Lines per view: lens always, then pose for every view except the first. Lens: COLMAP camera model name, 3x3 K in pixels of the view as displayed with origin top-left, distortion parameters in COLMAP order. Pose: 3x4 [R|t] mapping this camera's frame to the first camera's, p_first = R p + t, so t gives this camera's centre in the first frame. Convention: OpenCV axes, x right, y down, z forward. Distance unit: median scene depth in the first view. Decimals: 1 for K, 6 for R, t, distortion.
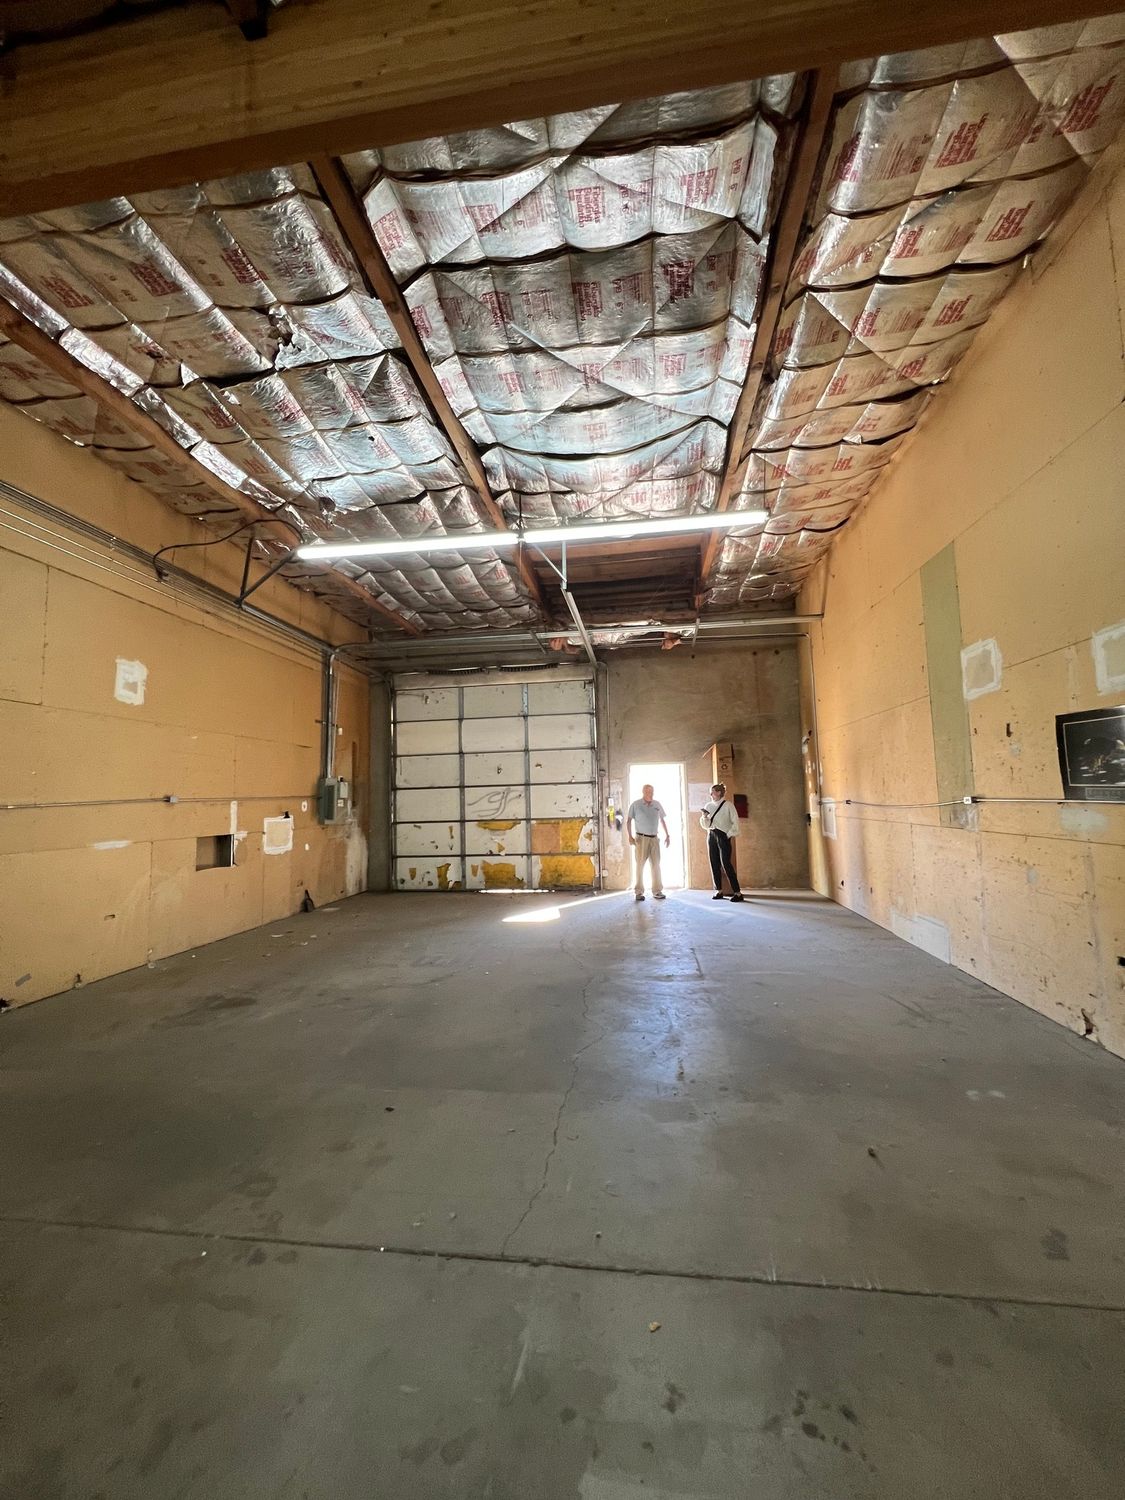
lens RADIAL K [[601.6, 0, 558.8], [0, 601.6, 746.8], [0, 0, 1]] dist [0.000103, 0.000002]
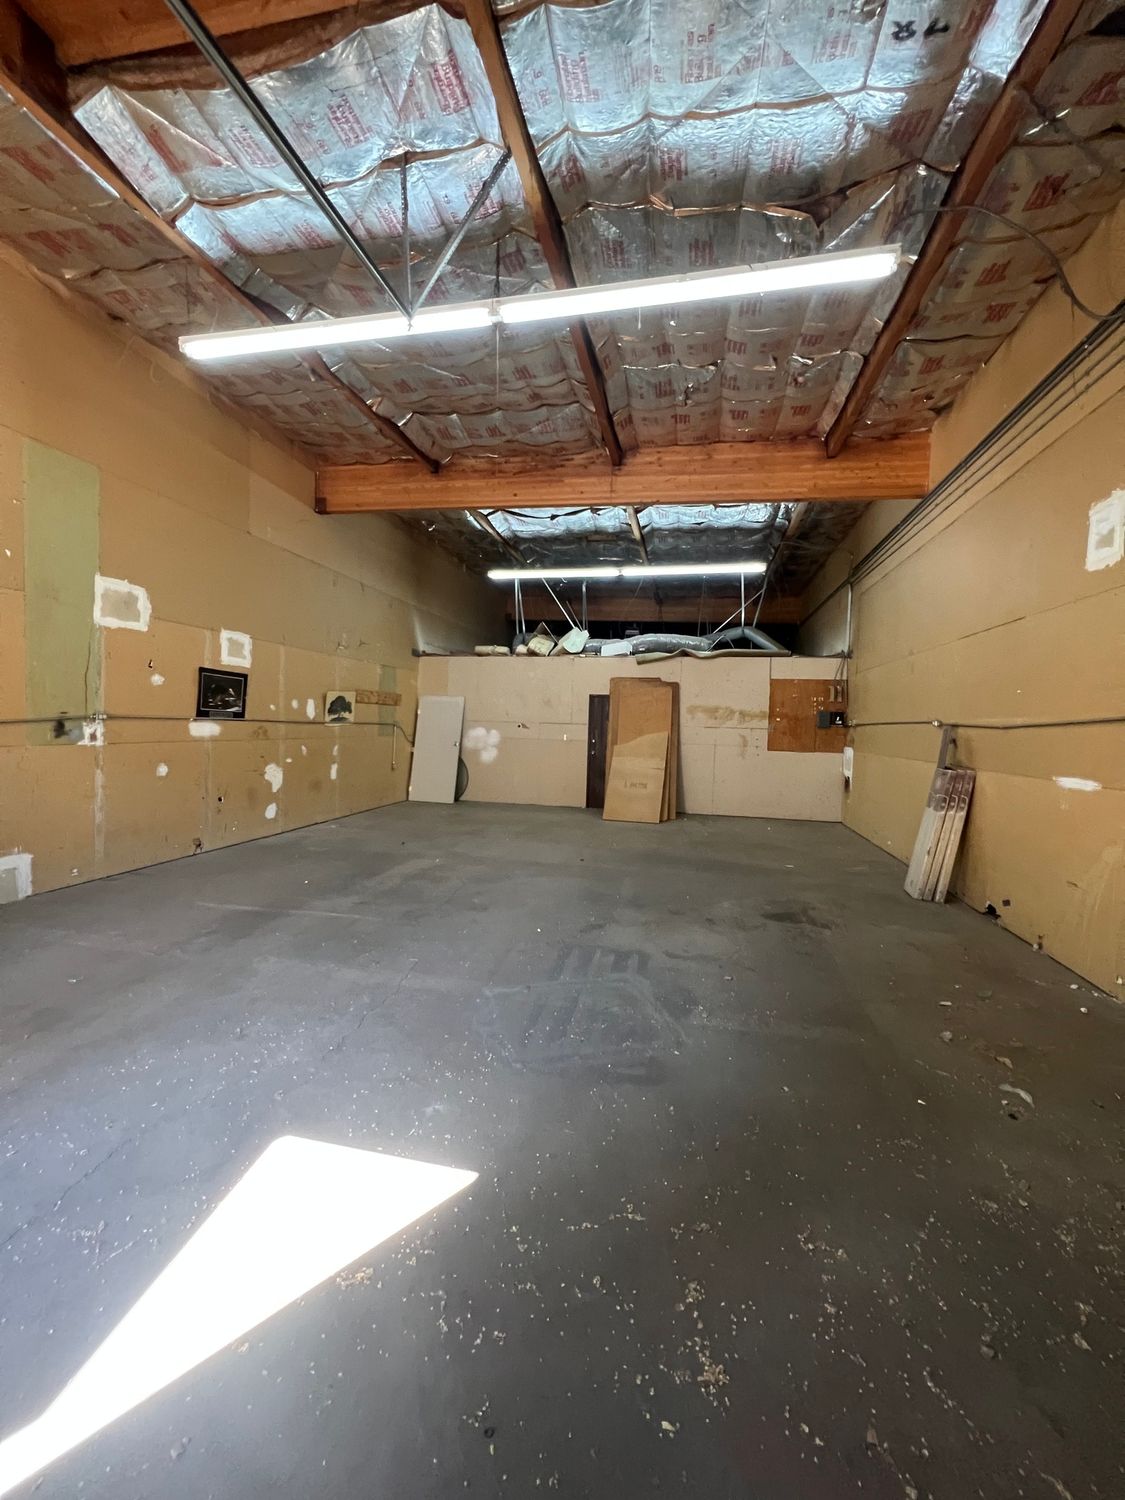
lens RADIAL K [[601.6, 0, 564.7], [0, 601.6, 750.1], [0, 0, 1]] dist [0.000103, 0.000002]
pose [[-0.997241, -0.008885, 0.073703, -0.243717], [-0.012076, 0.999003, -0.042972, 0.192352], [-0.073248, -0.043744, -0.996354, 2.082524]]
